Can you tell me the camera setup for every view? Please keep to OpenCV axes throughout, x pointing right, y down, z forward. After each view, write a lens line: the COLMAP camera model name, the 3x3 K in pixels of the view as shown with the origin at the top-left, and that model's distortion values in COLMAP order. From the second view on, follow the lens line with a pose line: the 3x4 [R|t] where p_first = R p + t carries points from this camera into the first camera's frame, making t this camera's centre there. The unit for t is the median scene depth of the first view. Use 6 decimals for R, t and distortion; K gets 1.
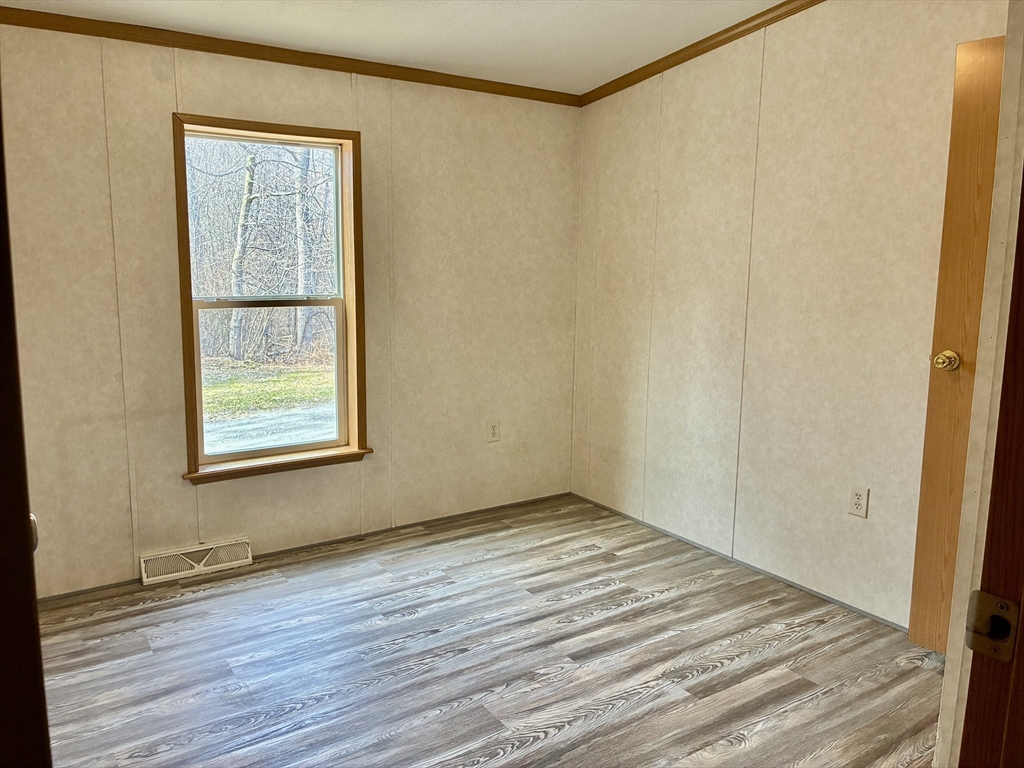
lens RADIAL K [[815.4, 0, 516.9], [0, 815.4, 384.9], [0, 0, 1]] dist [0.062020, -0.081605]
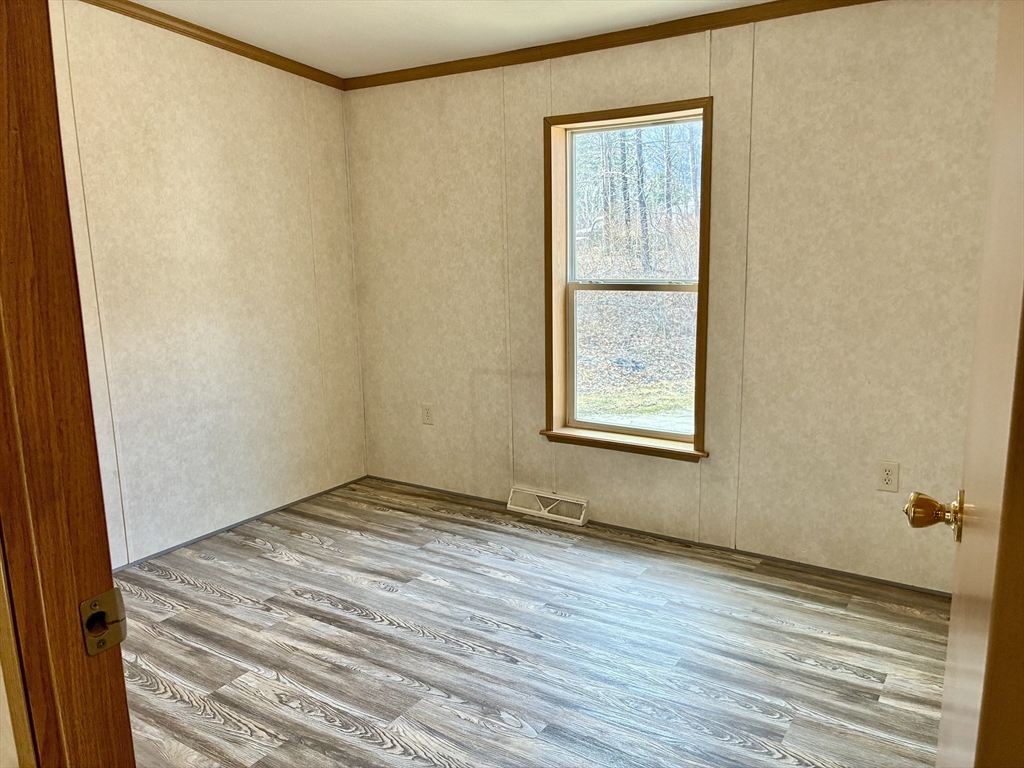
lens RADIAL K [[813.7, 0, 511.1], [0, 813.7, 390.6], [0, 0, 1]] dist [0.064866, -0.075911]
pose [[0.351241, 0.162077, -0.922150, 0.619209], [-0.113821, 0.984990, 0.129769, -0.089521], [0.929341, 0.059380, 0.364417, 0.512427]]
